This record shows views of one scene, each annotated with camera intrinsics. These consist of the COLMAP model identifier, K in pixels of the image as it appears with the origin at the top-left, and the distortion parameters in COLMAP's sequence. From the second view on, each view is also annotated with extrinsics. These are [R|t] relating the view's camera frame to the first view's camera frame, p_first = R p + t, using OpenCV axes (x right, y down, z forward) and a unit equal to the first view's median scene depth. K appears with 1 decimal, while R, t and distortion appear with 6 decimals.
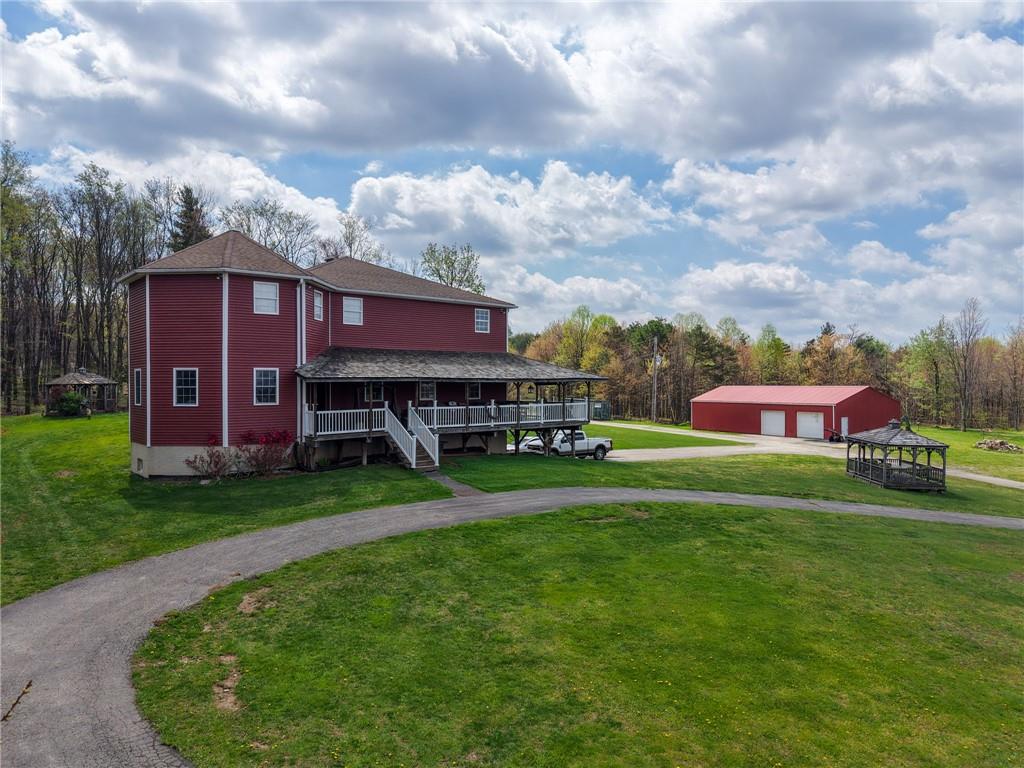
lens RADIAL K [[691.9, 0, 517.9], [0, 691.9, 388.8], [0, 0, 1]] dist [0.030661, -0.033069]
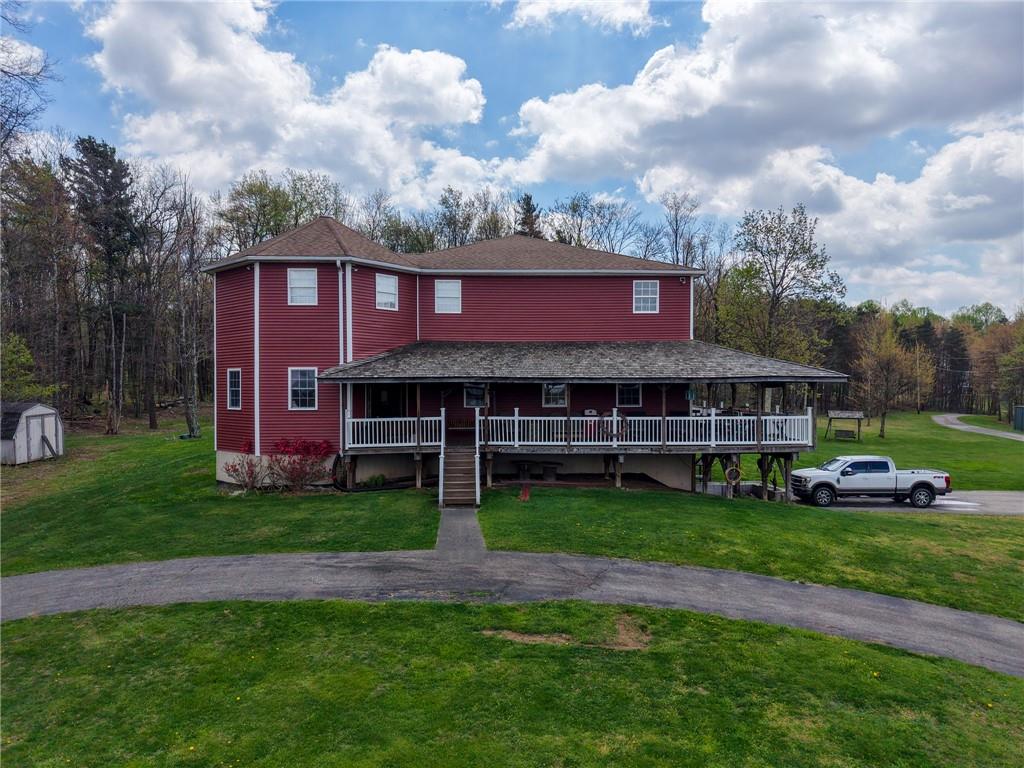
lens RADIAL K [[691.9, 0, 512.3], [0, 691.9, 391.9], [0, 0, 1]] dist [0.030661, -0.033069]
pose [[0.792438, 0.006141, -0.609922, 0.264281], [-0.004968, 0.999981, 0.003614, -0.002625], [0.609933, 0.000166, 0.792453, 0.336866]]
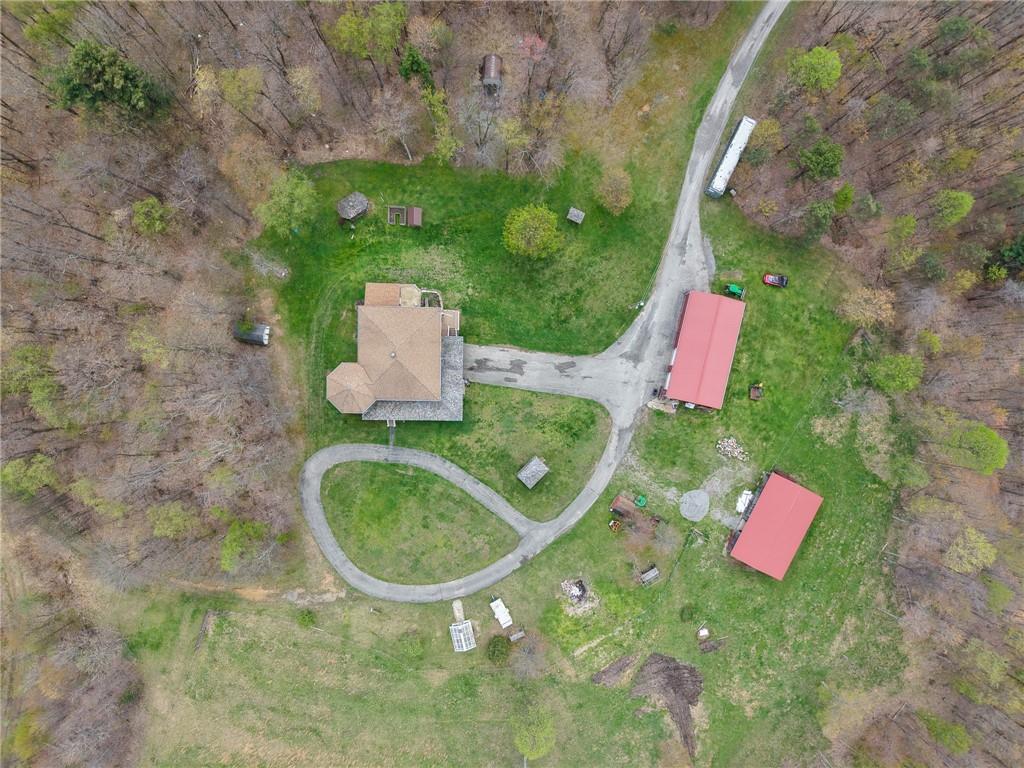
lens RADIAL K [[691.9, 0, 511.1], [0, 691.9, 386.4], [0, 0, 1]] dist [0.030661, -0.033069]
pose [[0.751059, 0.659843, 0.022745, 0.124234], [-0.020251, -0.011411, 0.999730, -3.151527], [0.659925, -0.751316, 0.004792, 1.230636]]
